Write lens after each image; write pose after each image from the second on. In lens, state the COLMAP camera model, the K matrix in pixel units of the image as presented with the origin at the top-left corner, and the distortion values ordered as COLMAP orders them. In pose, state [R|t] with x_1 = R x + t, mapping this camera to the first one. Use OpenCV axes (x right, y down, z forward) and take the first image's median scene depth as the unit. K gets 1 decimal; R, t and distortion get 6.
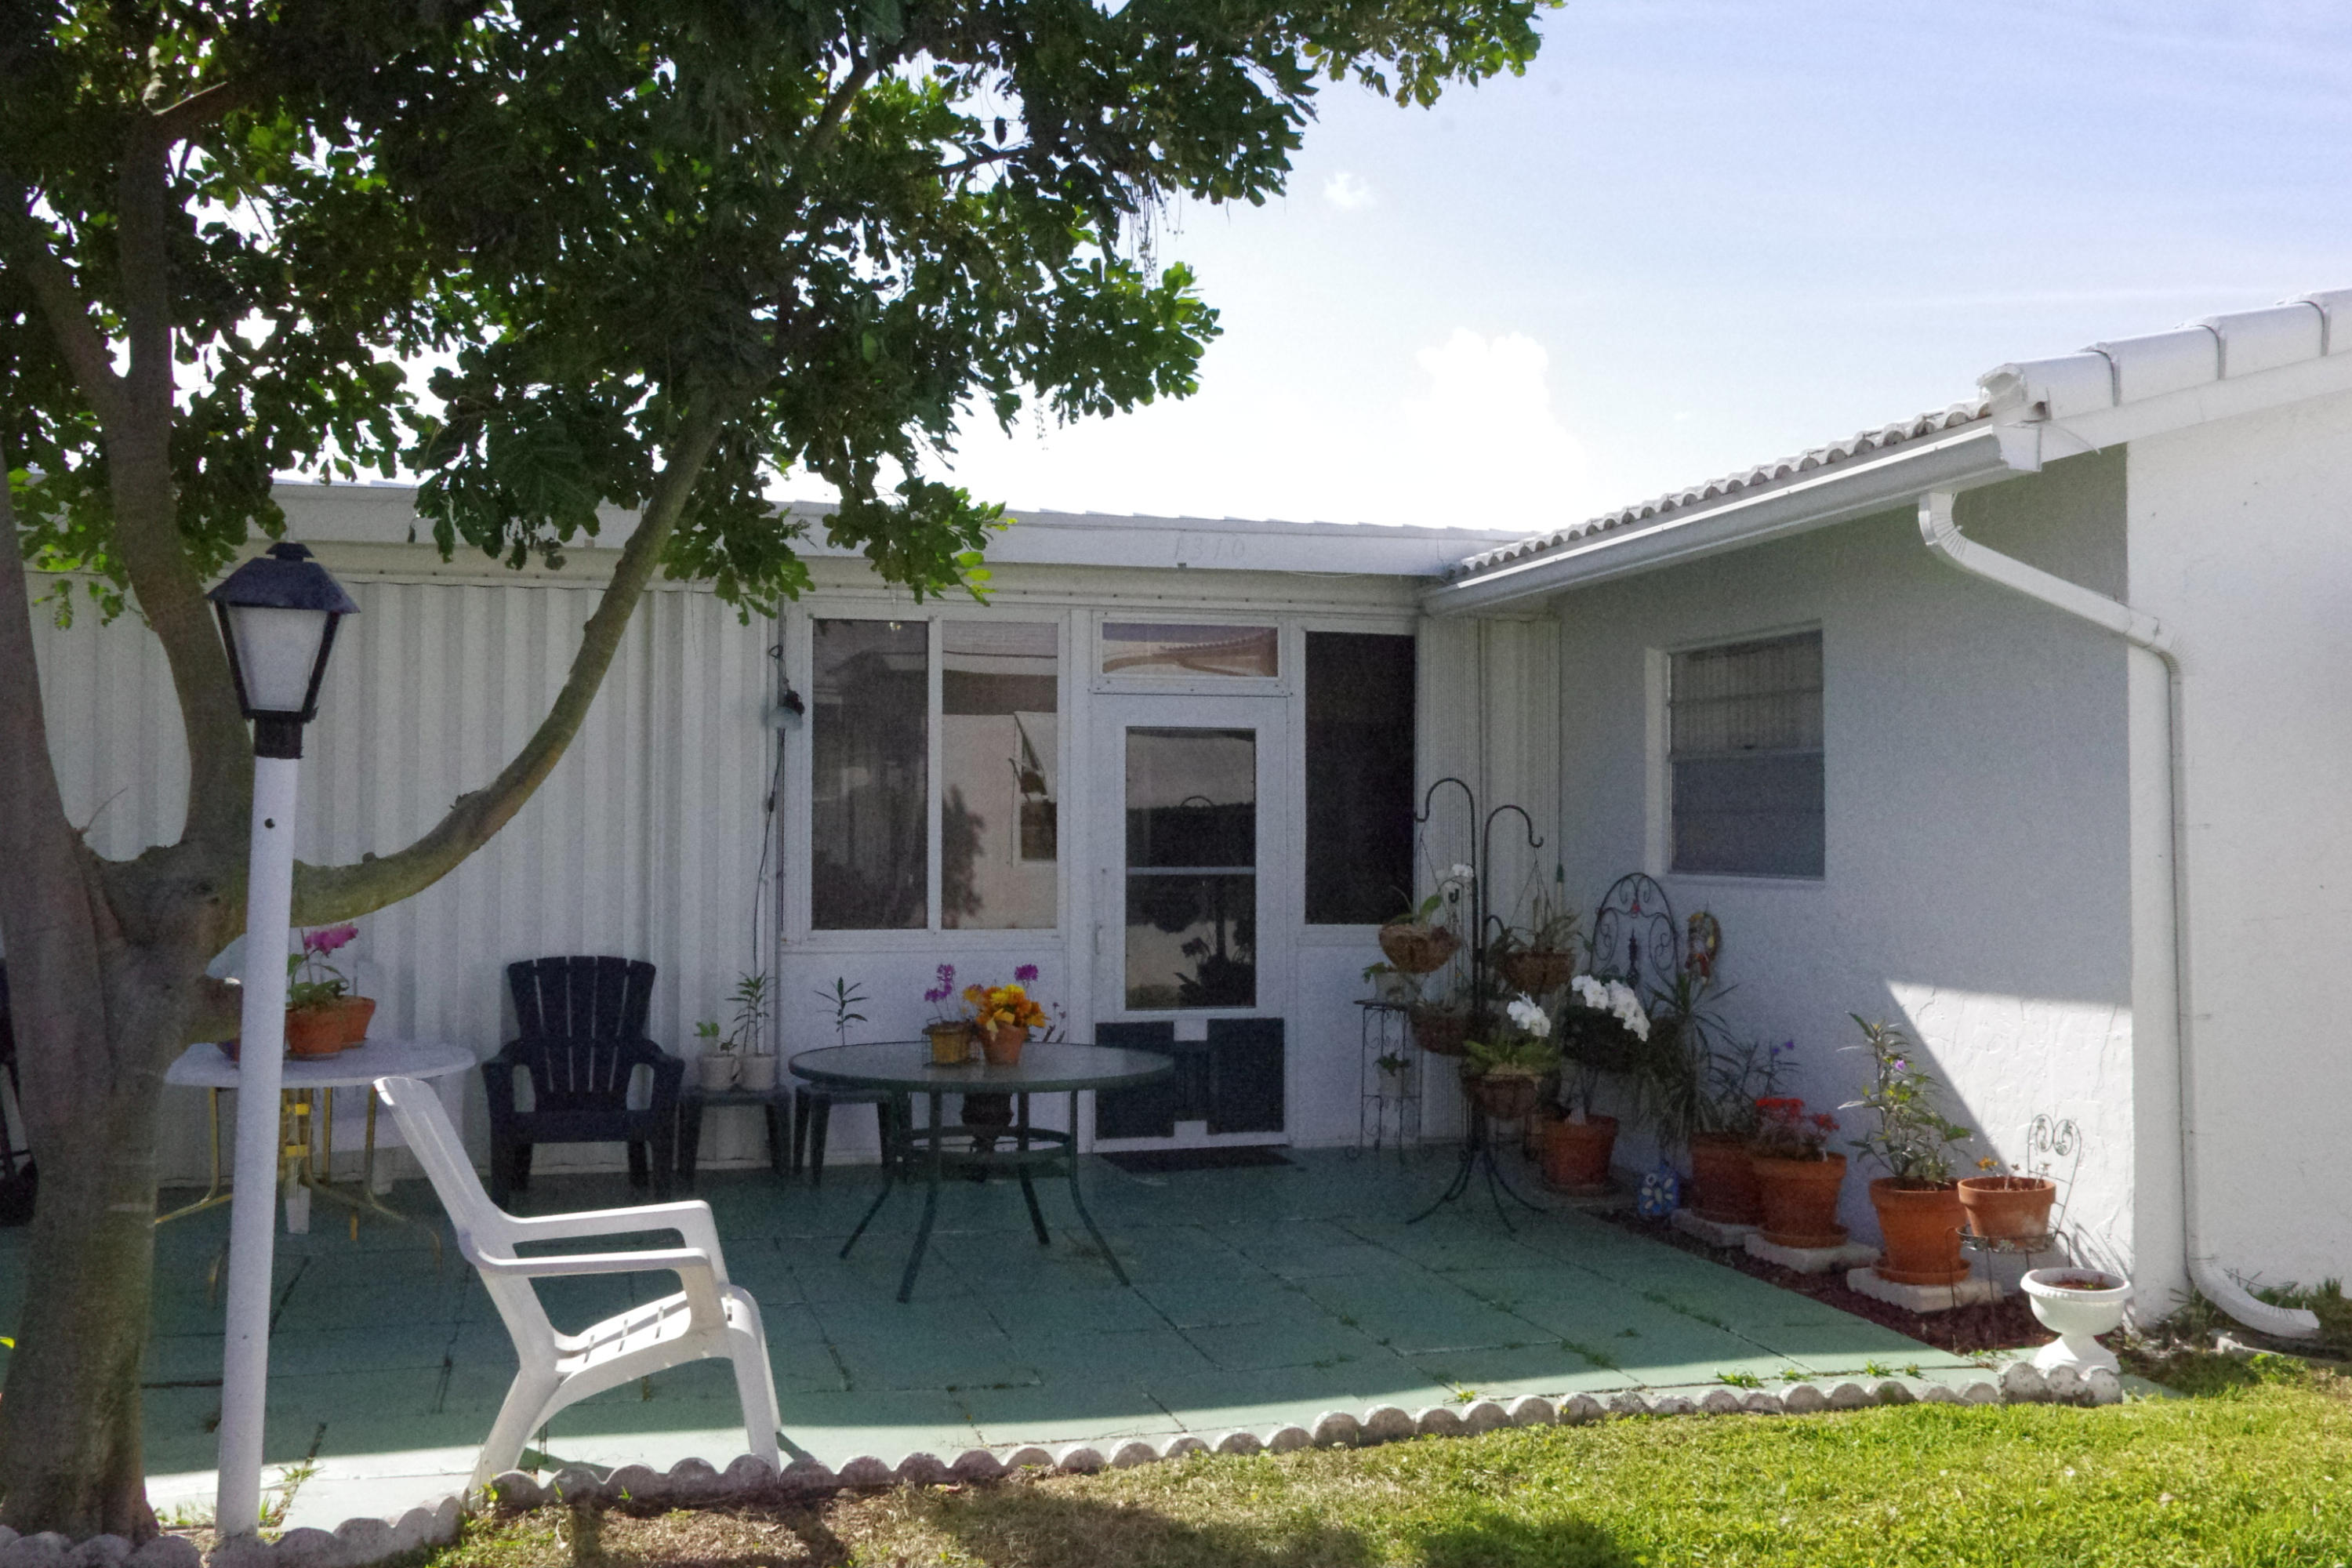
lens RADIAL K [[2045.2, 0, 1176.0], [0, 2045.2, 784.0], [0, 0, 1]] dist [-0.001405, -0.001403]
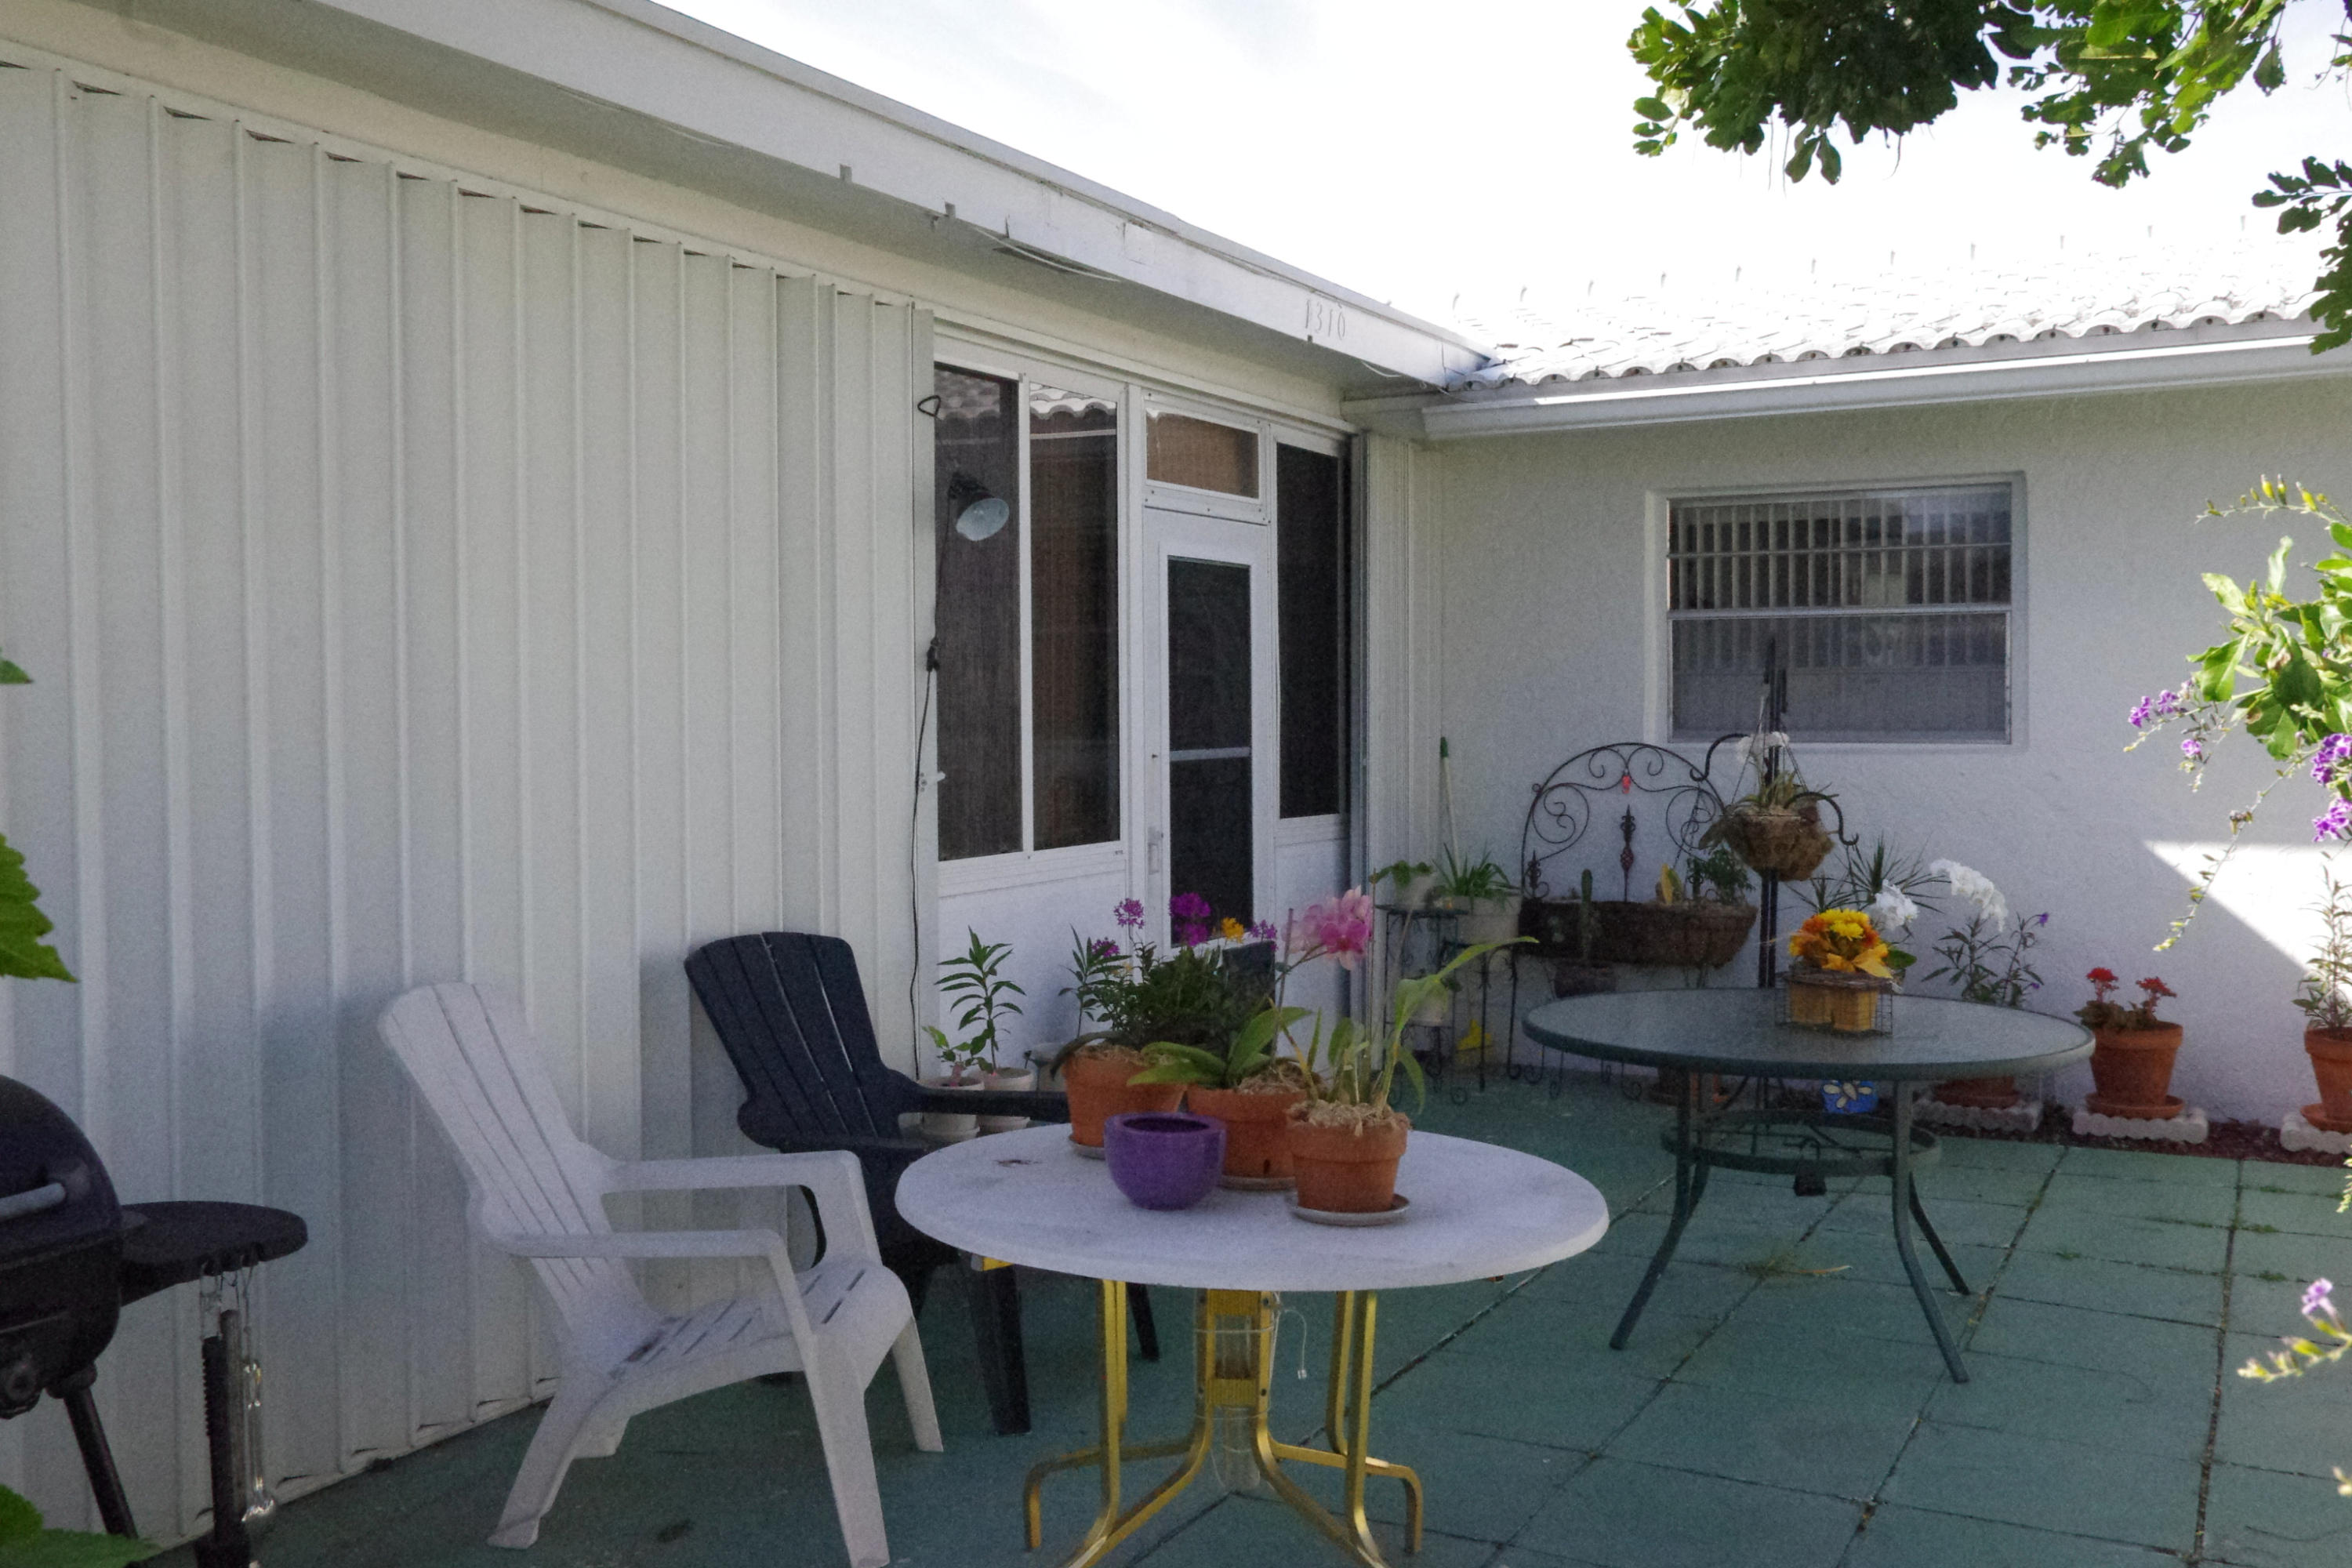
lens RADIAL K [[2045.2, 0, 1176.0], [0, 2045.2, 784.0], [0, 0, 1]] dist [-0.001405, -0.001403]
pose [[0.727721, -0.033595, 0.685050, -0.538784], [-0.004133, 0.998567, 0.053361, 0.014051], [-0.685861, -0.041663, 0.726539, 0.483198]]
